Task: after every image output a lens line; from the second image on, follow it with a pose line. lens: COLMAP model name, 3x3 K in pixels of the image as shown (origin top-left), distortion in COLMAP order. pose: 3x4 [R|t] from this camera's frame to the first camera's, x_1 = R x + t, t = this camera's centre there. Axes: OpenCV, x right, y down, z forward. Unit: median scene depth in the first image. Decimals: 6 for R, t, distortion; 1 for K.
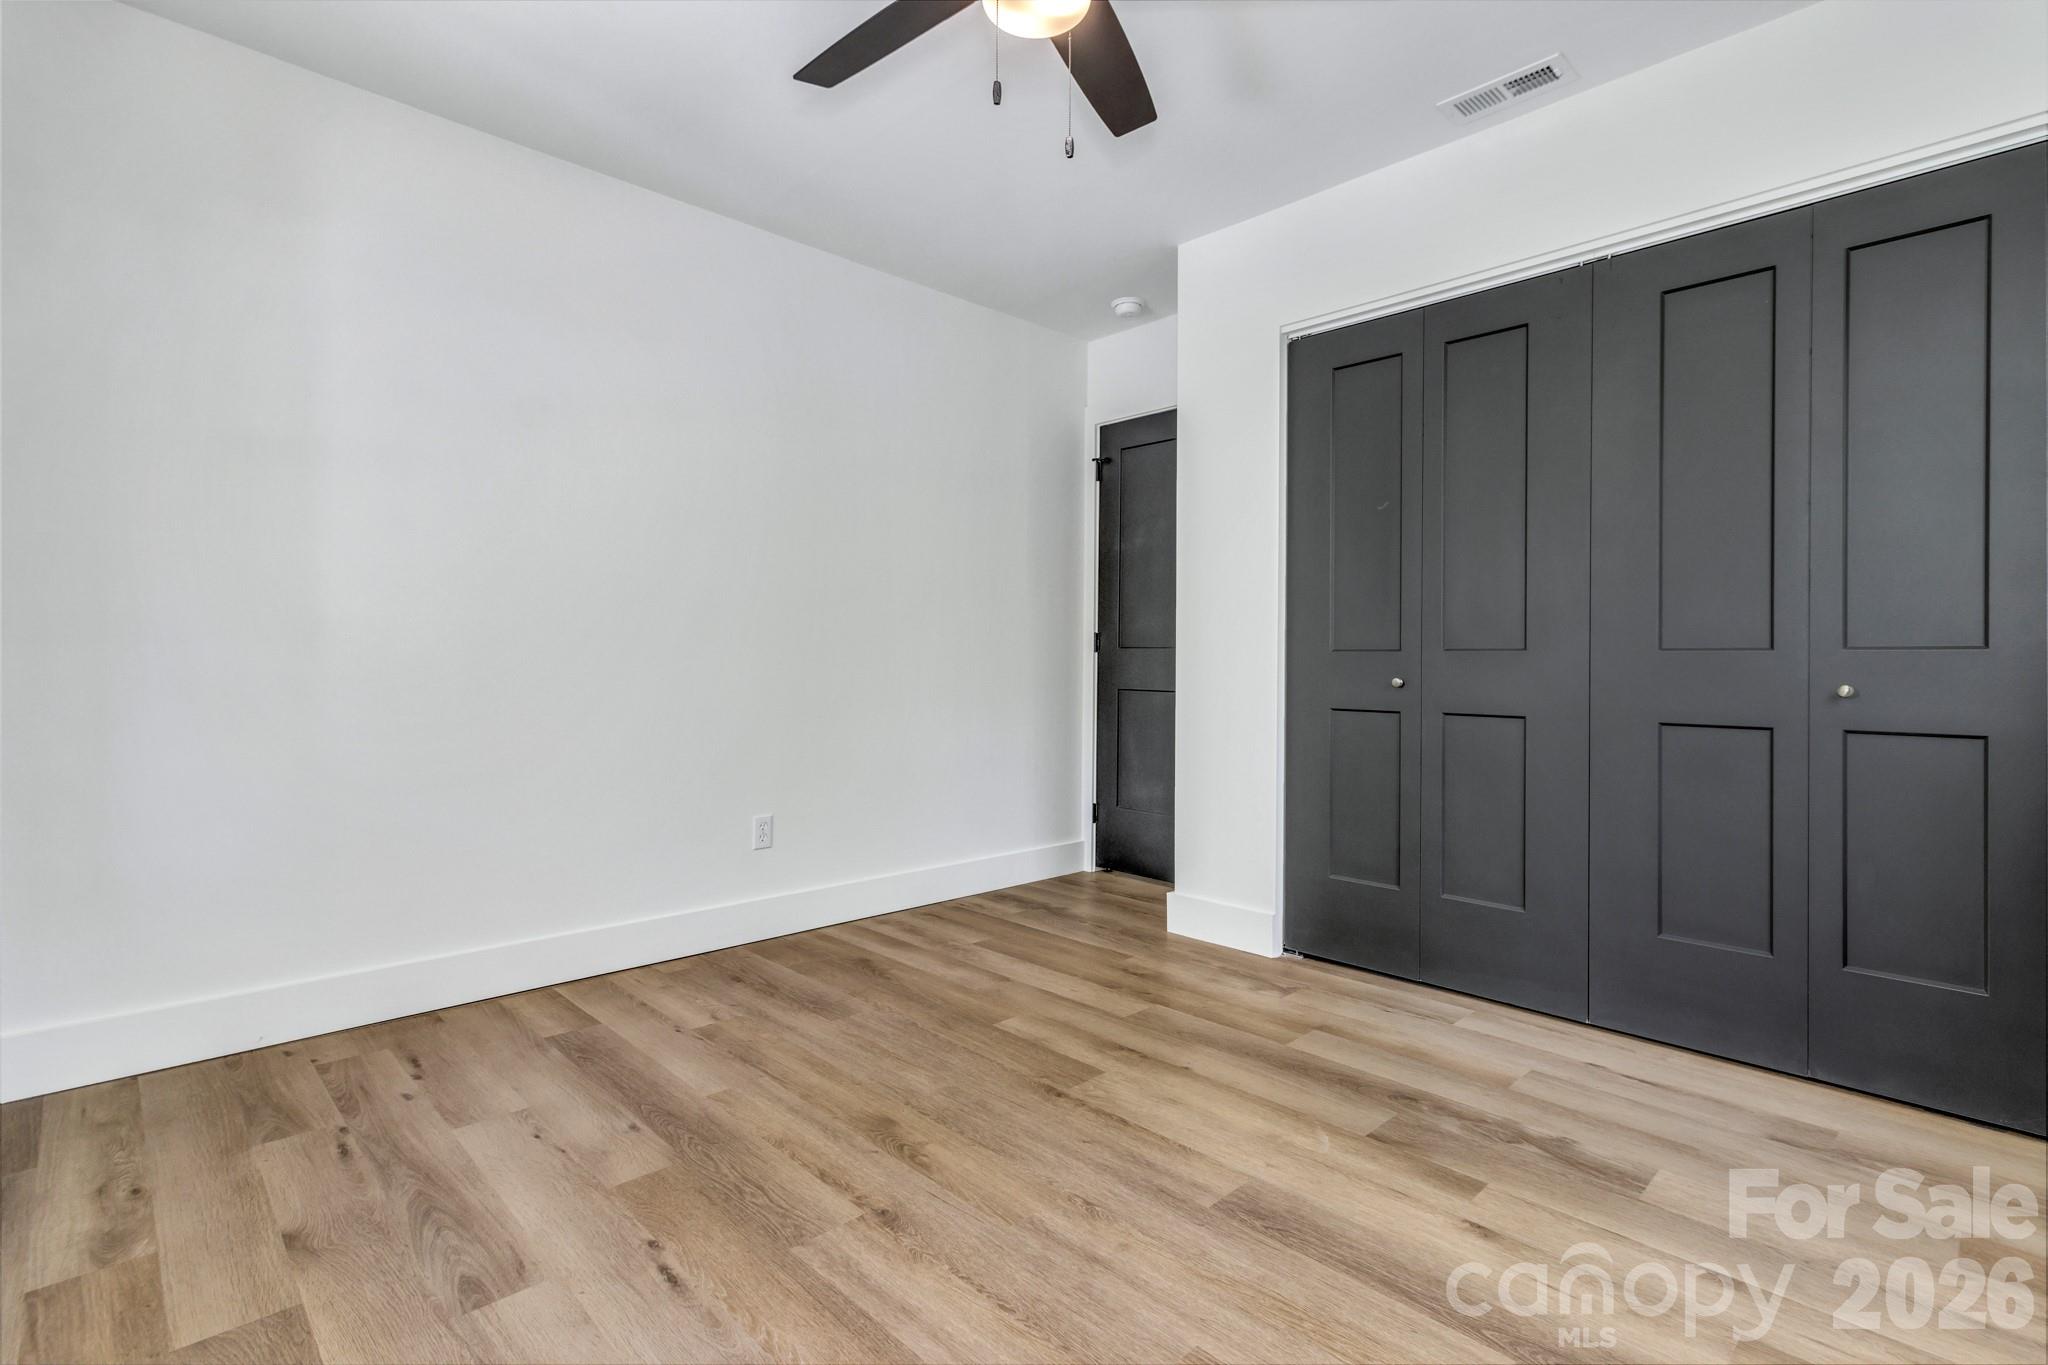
lens RADIAL K [[943.1, 0, 1029.2], [0, 943.1, 659.2], [0, 0, 1]] dist [0.000585, 0.001488]
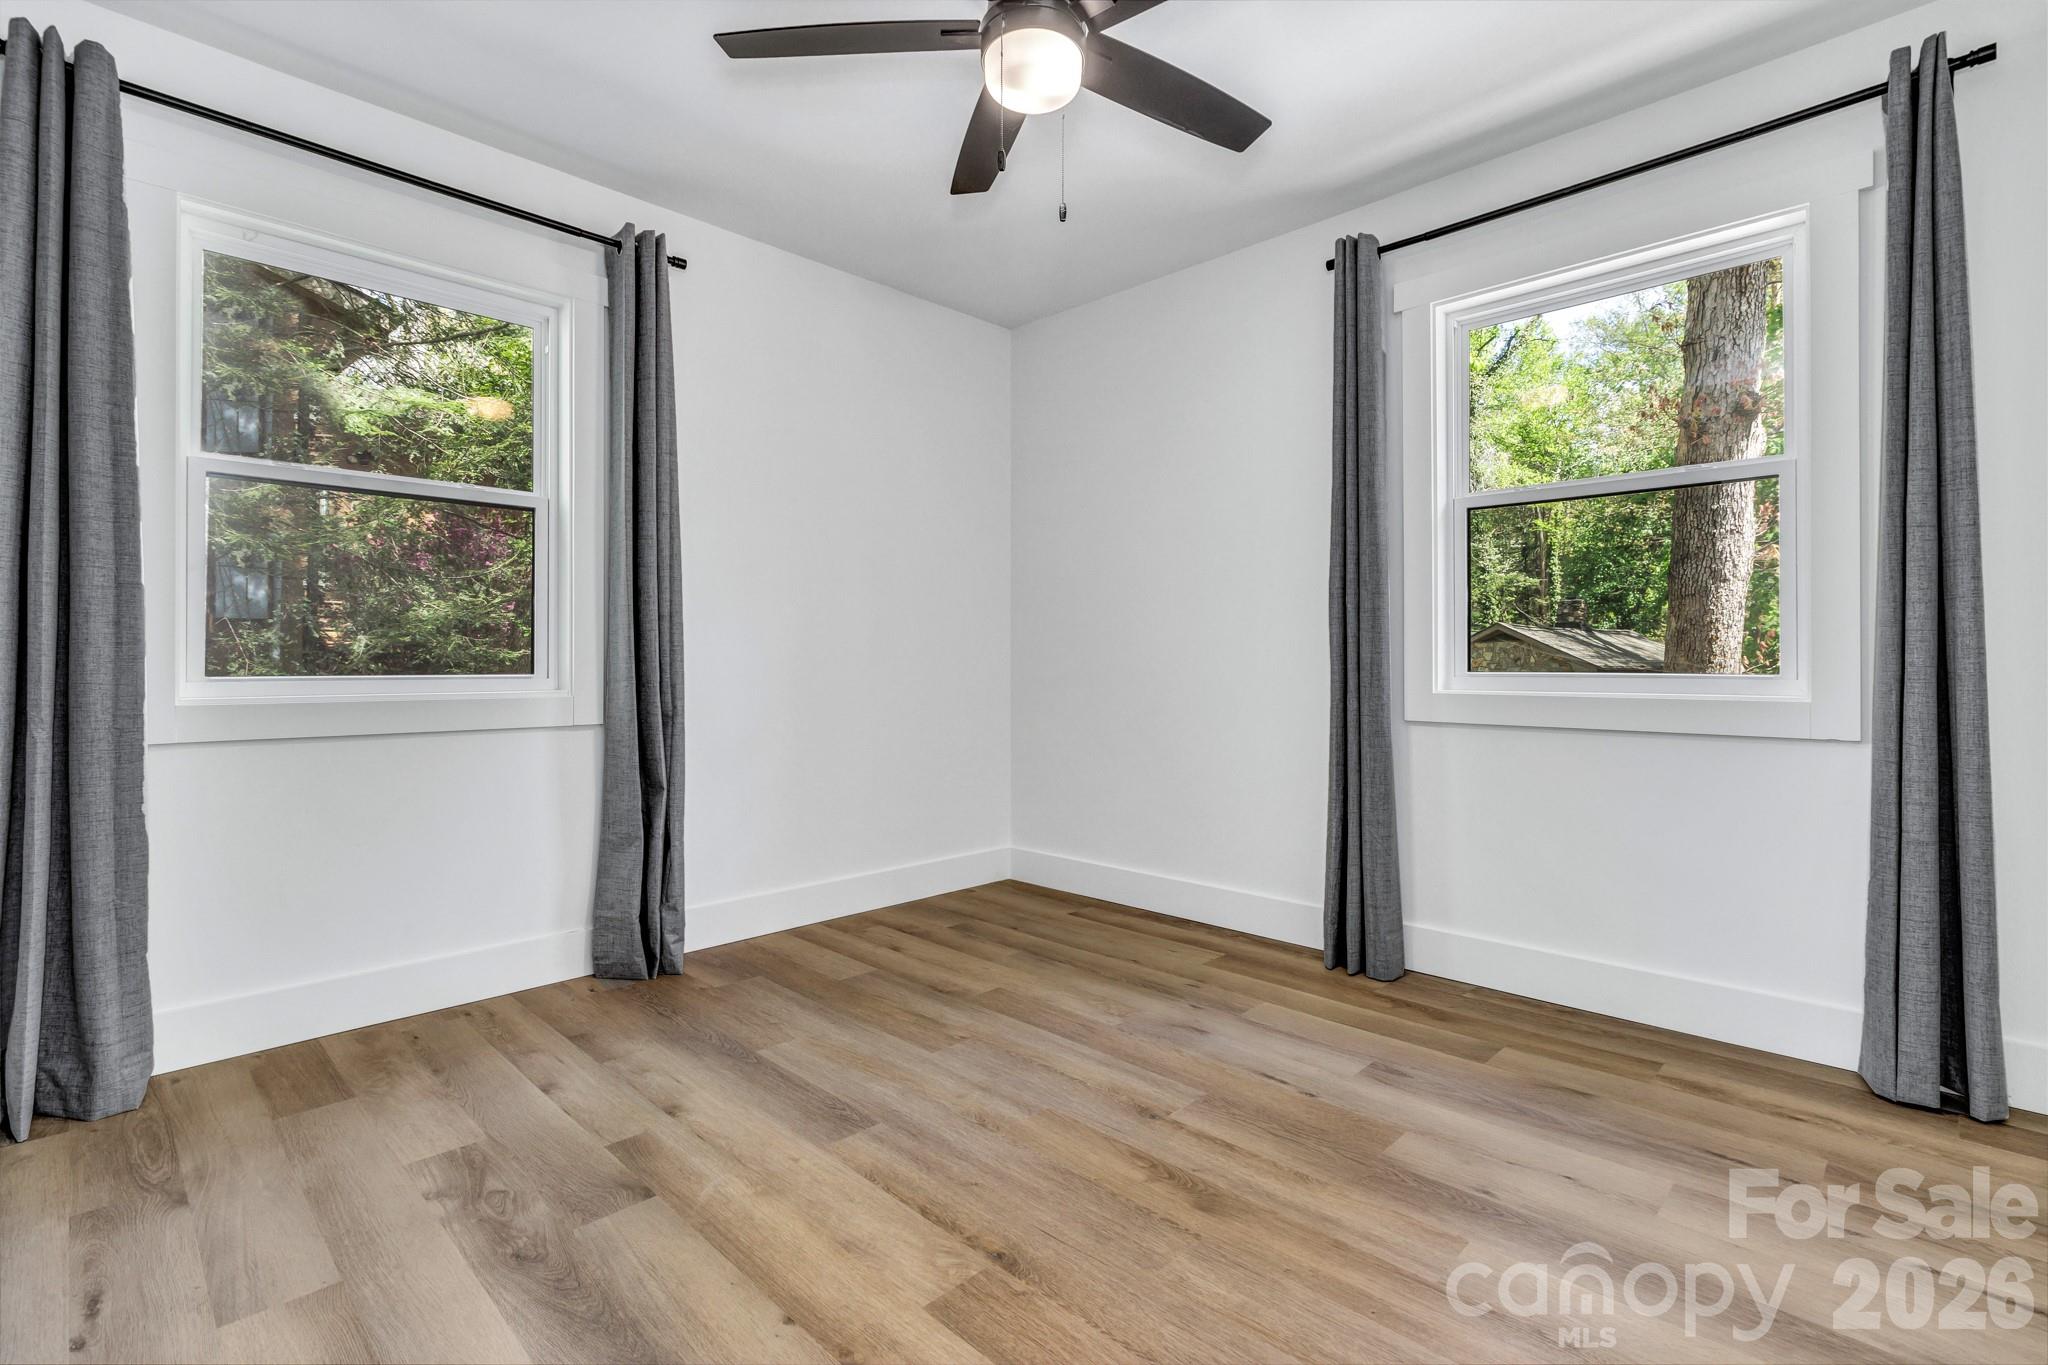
lens RADIAL K [[943.1, 0, 1029.2], [0, 943.1, 659.2], [0, 0, 1]] dist [0.000585, 0.001488]
pose [[-0.999658, -0.006551, -0.025324, 0.032476], [-0.006365, 0.999952, -0.007394, 0.007666], [0.025371, -0.007231, -0.999652, 1.849856]]
